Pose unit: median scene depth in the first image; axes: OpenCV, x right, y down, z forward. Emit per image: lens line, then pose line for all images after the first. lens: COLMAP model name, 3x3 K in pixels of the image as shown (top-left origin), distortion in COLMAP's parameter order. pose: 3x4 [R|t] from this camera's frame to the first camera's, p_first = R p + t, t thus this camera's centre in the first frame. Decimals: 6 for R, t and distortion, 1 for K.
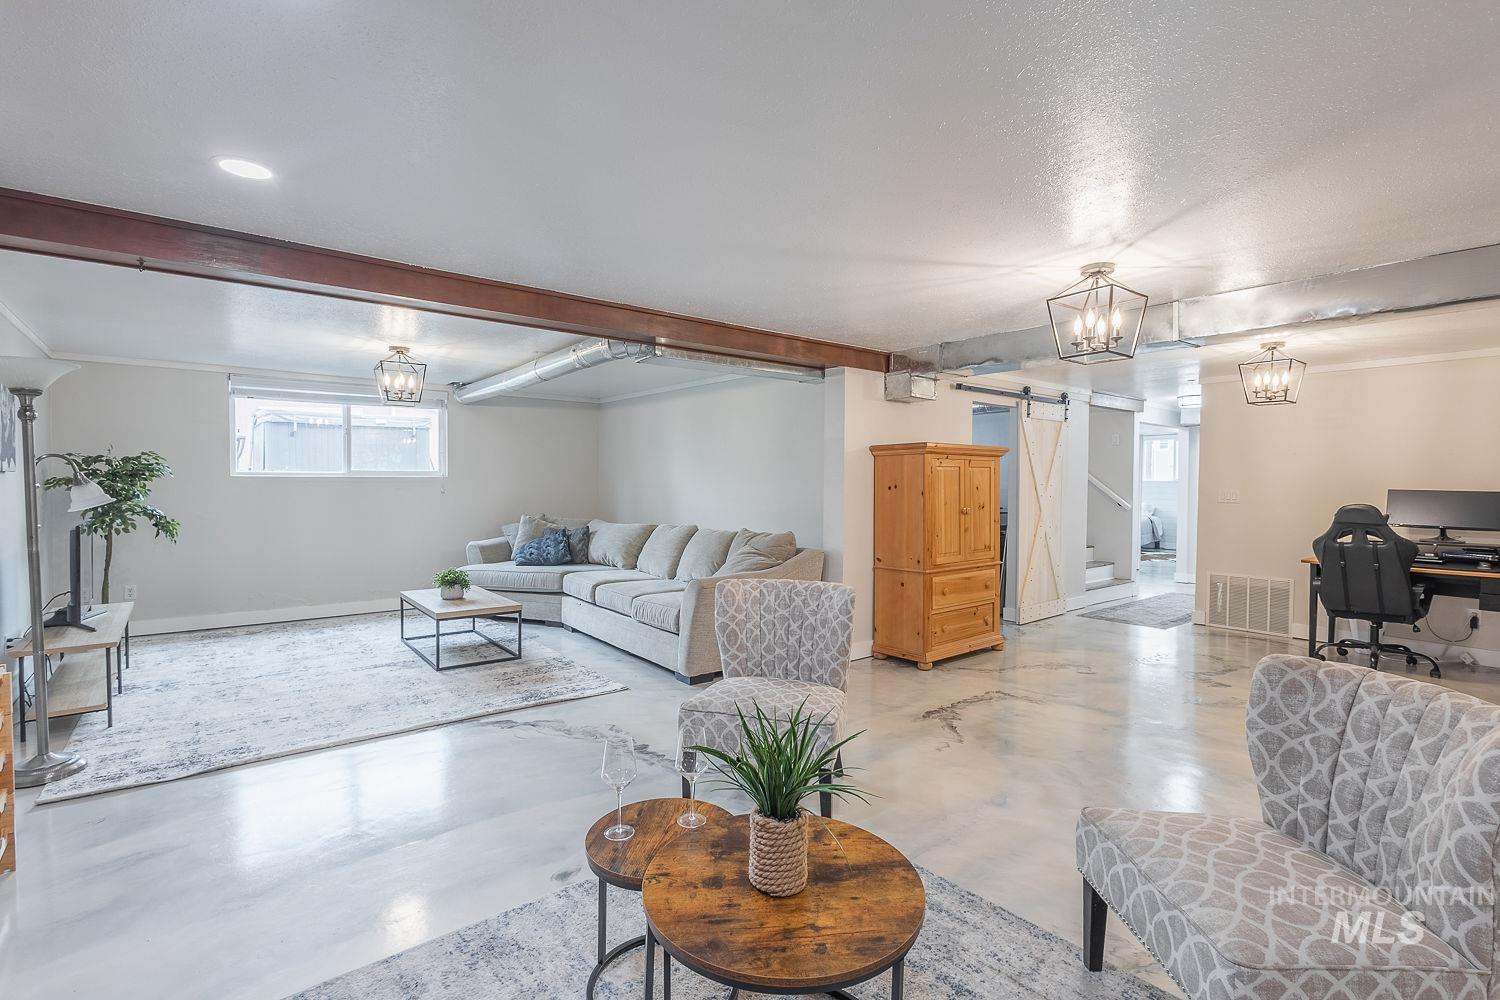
lens RADIAL K [[699.5, 0, 740.7], [0, 699.5, 499.2], [0, 0, 1]] dist [0.004465, -0.000728]
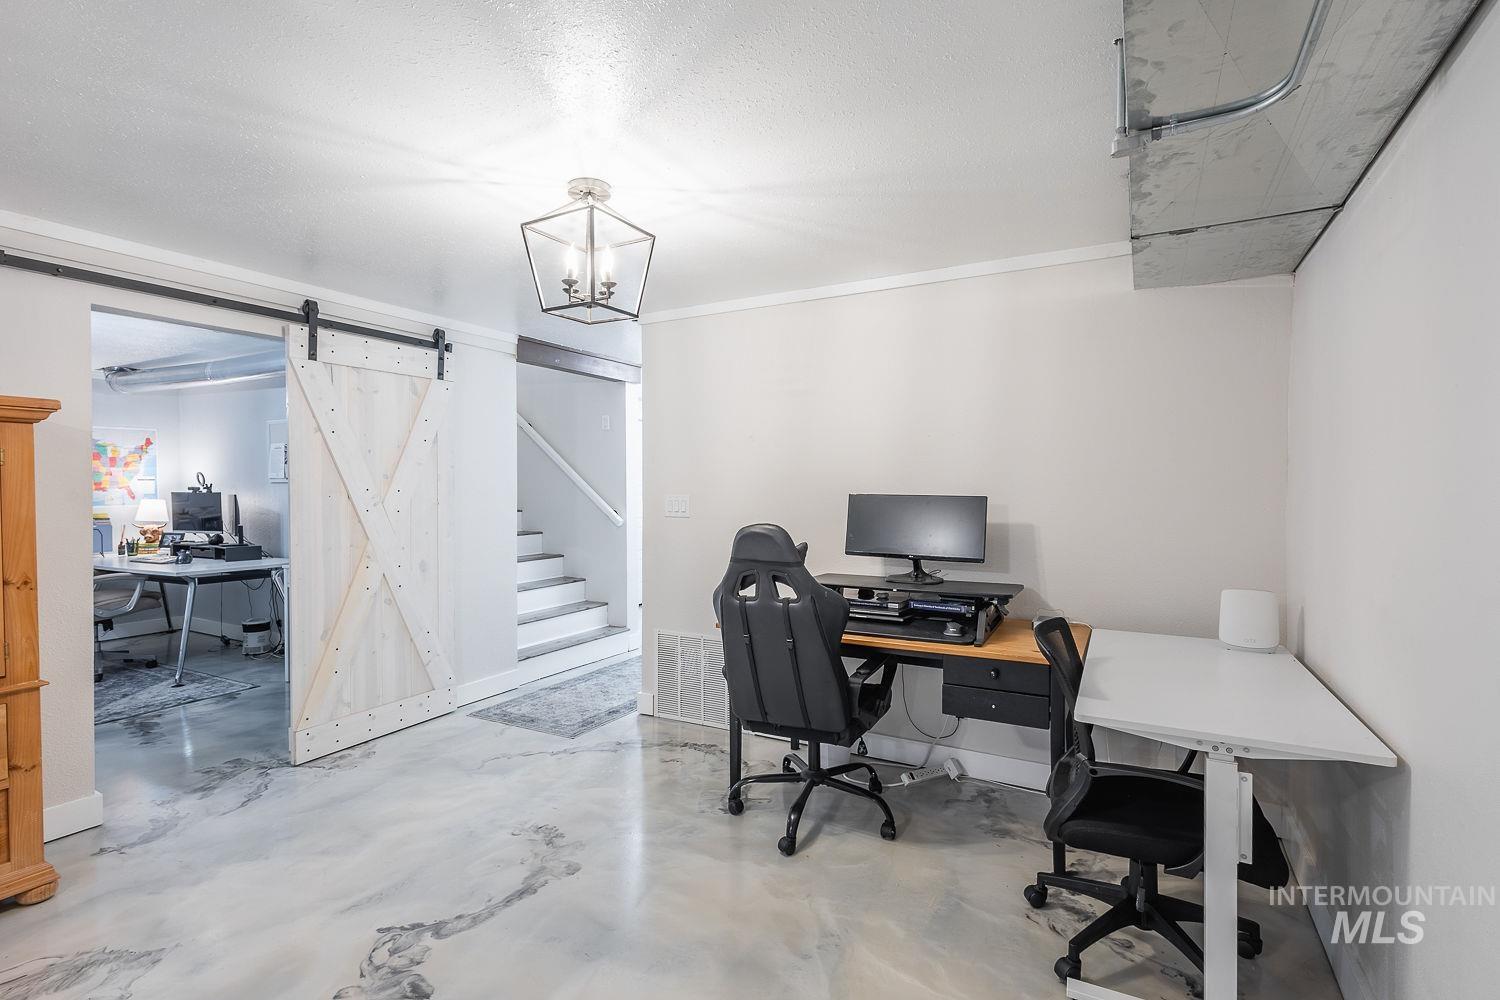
lens RADIAL K [[699.5, 0, 751.0], [0, 699.5, 496.5], [0, 0, 1]] dist [0.004465, -0.000728]
pose [[0.924004, -0.009969, 0.382252, 0.514484], [0.014449, 0.999856, -0.008851, -0.006622], [-0.382109, 0.013702, 0.924016, 0.400966]]
